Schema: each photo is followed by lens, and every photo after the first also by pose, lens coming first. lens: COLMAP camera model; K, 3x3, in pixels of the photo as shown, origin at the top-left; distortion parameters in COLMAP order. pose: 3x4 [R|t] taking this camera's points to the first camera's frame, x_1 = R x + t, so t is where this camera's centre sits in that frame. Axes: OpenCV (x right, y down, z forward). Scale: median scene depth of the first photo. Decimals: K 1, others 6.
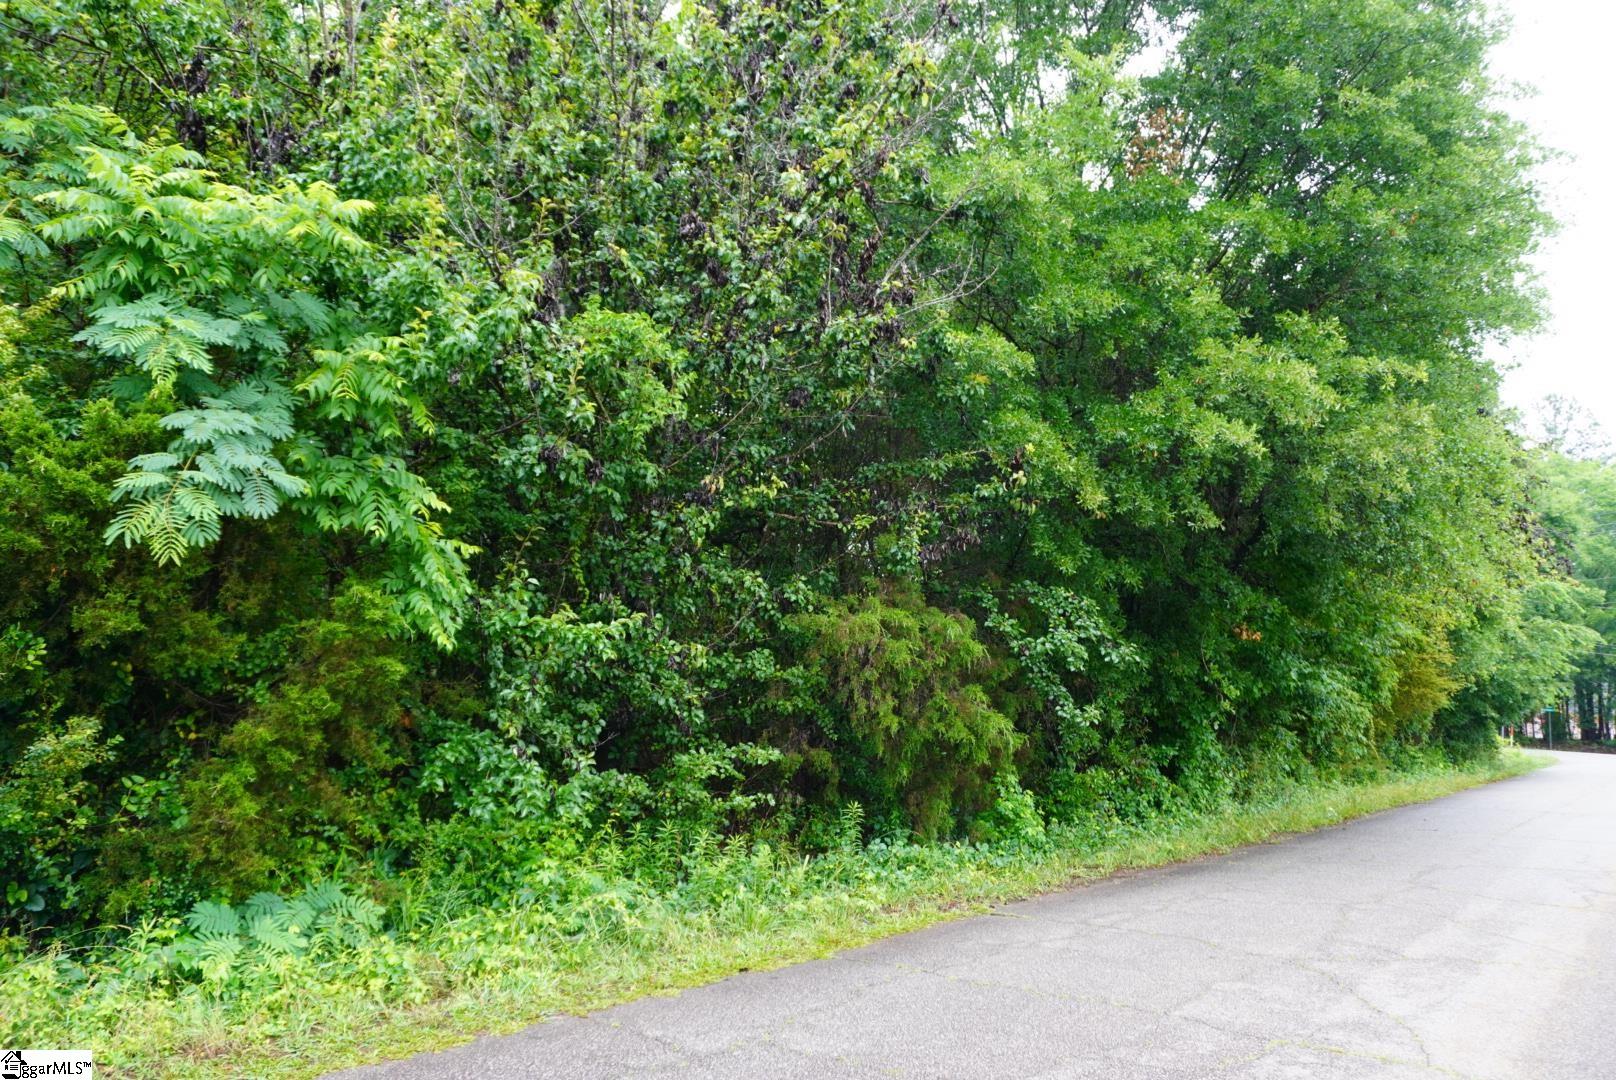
lens RADIAL K [[1147.7, 0, 811.0], [0, 1147.7, 543.7], [0, 0, 1]] dist [-0.055328, 0.002614]
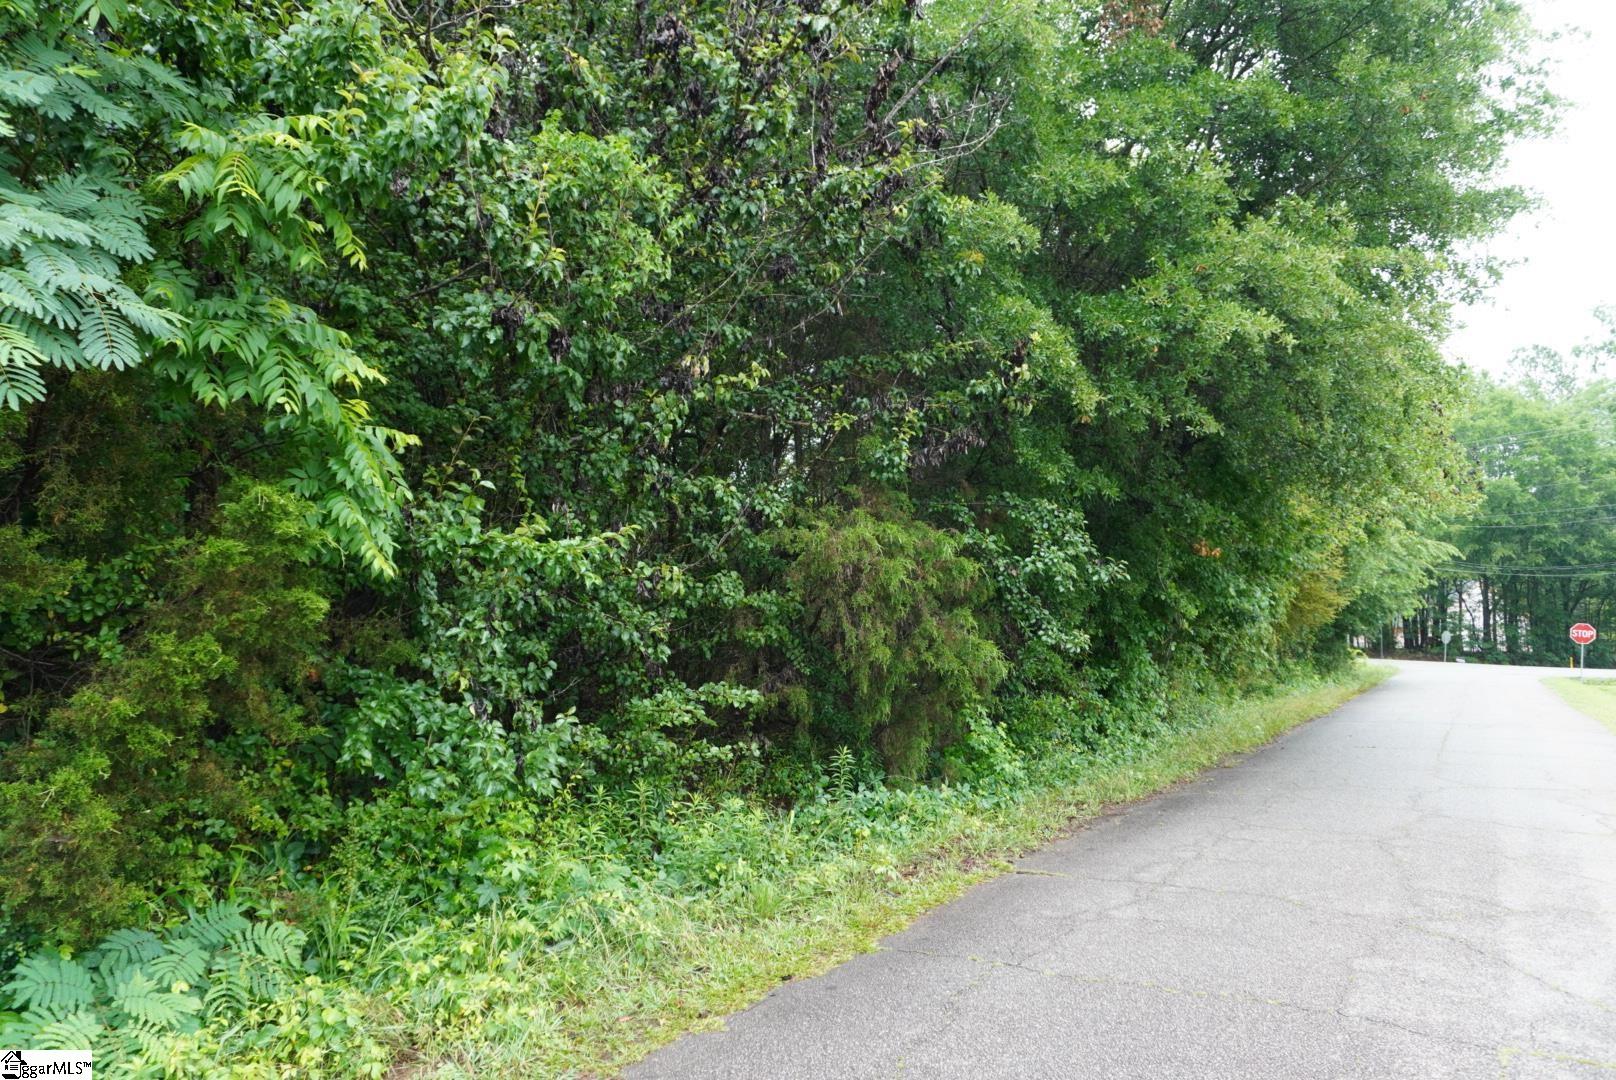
lens RADIAL K [[1122.6, 0, 814.8], [0, 1122.6, 548.1], [0, 0, 1]] dist [-0.038750, 0.023361]
pose [[0.989166, -0.010558, 0.146419, -0.122487], [0.000195, 0.997504, 0.070611, 0.019772], [-0.146799, -0.069817, 0.986699, 0.210715]]
